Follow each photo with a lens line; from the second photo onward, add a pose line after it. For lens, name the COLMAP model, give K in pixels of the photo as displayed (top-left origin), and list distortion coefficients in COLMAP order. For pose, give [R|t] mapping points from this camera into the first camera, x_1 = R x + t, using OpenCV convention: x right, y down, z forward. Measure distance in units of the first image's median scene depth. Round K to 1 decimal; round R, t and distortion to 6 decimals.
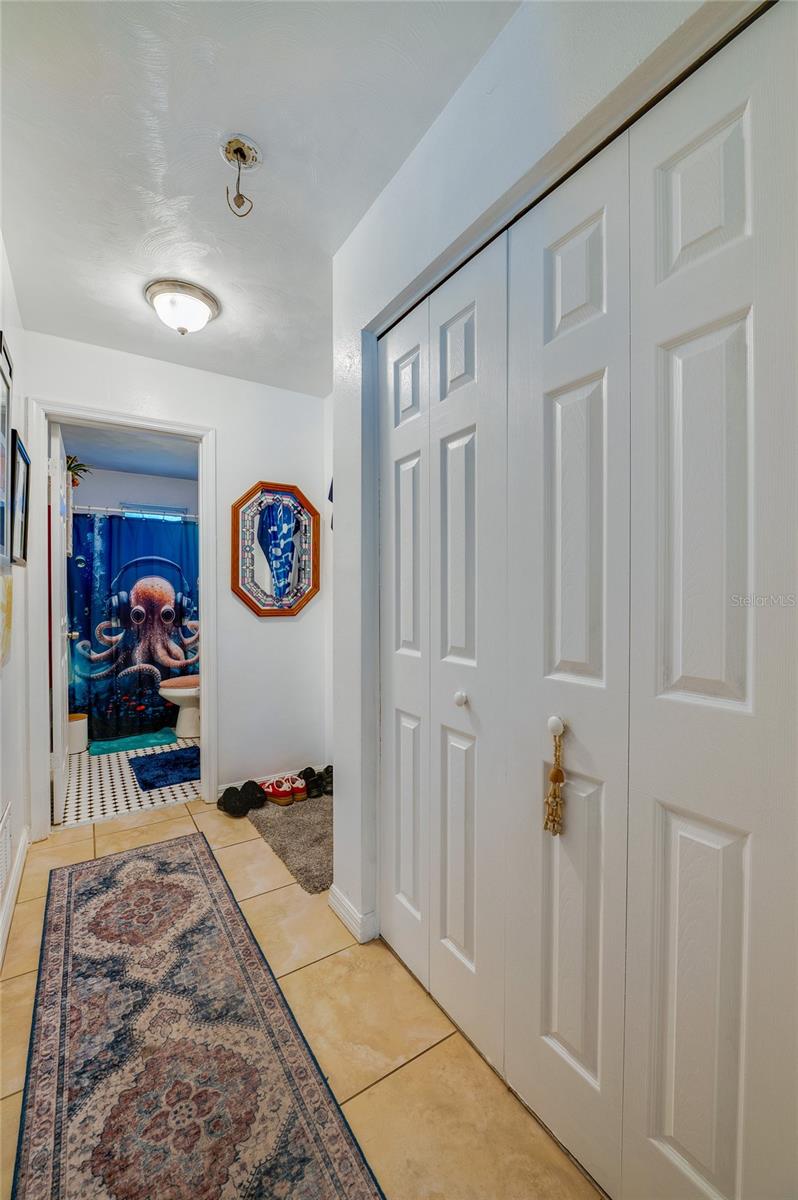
lens RADIAL K [[477.6, 0, 401.9], [0, 477.6, 601.0], [0, 0, 1]] dist [-0.019020, 0.001255]
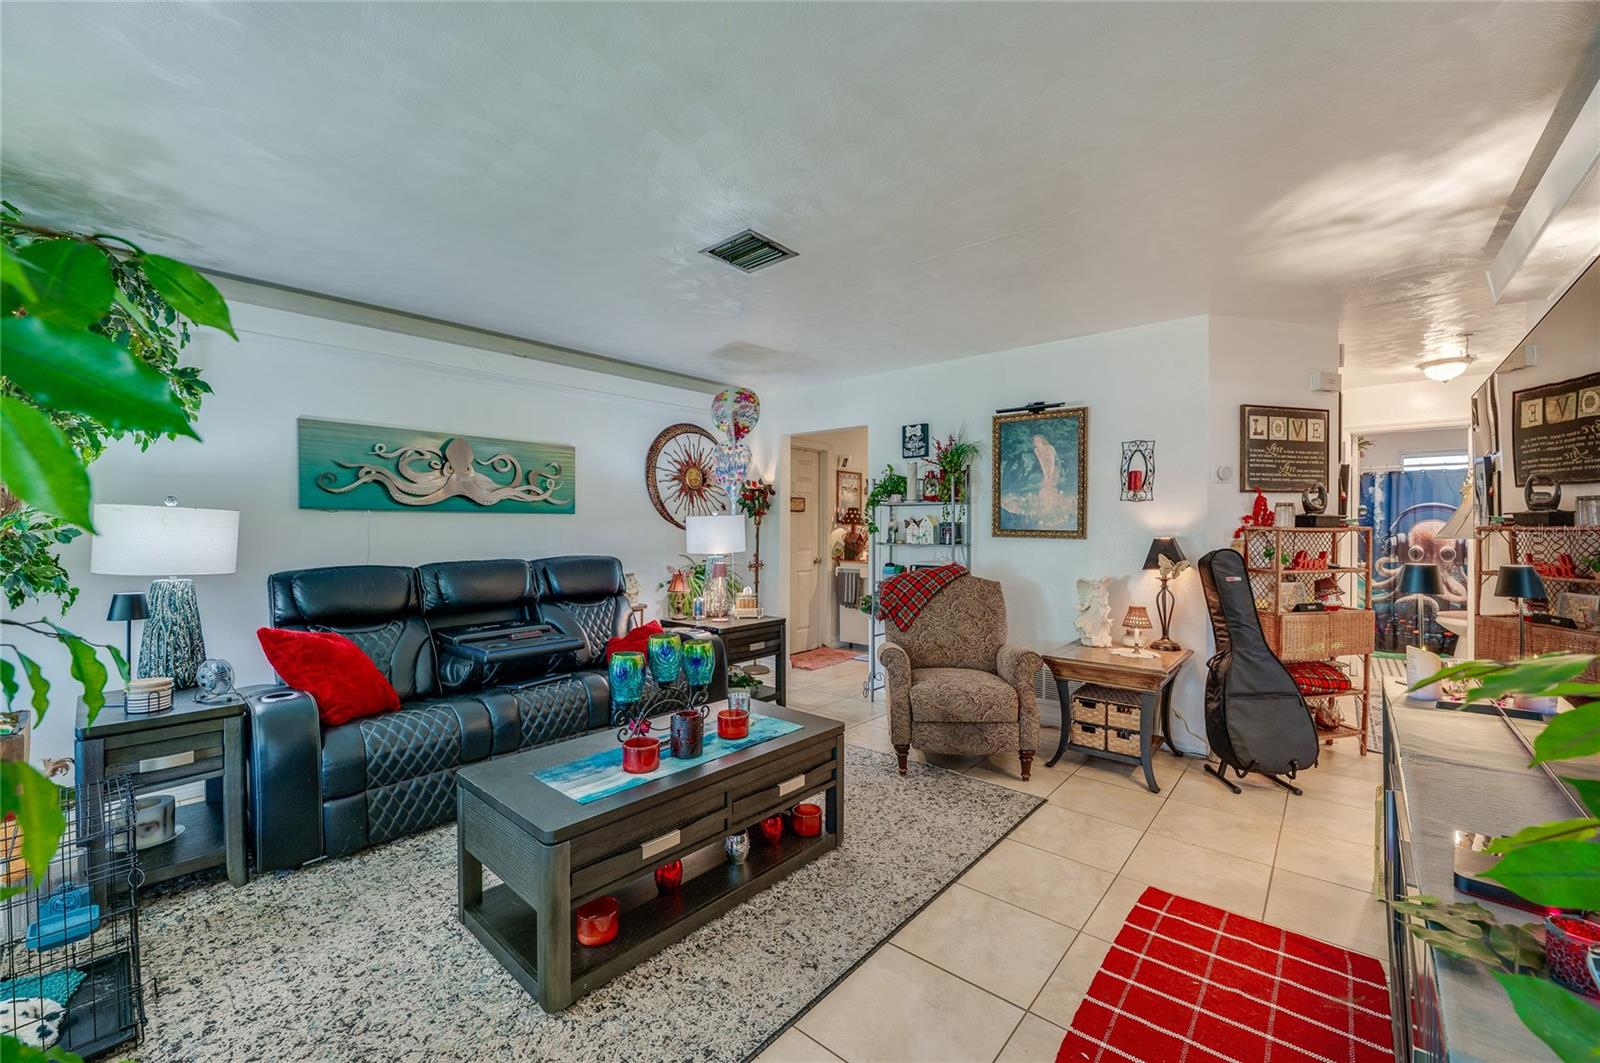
lens RADIAL K [[636.9, 0, 802.8], [0, 636.9, 525.6], [0, 0, 1]] dist [-0.019020, 0.001255]
pose [[0.272323, 0.001942, -0.962204, 0.540344], [-0.012292, 0.999923, -0.001461, -0.018970], [0.962127, 0.012225, 0.272326, -0.915575]]
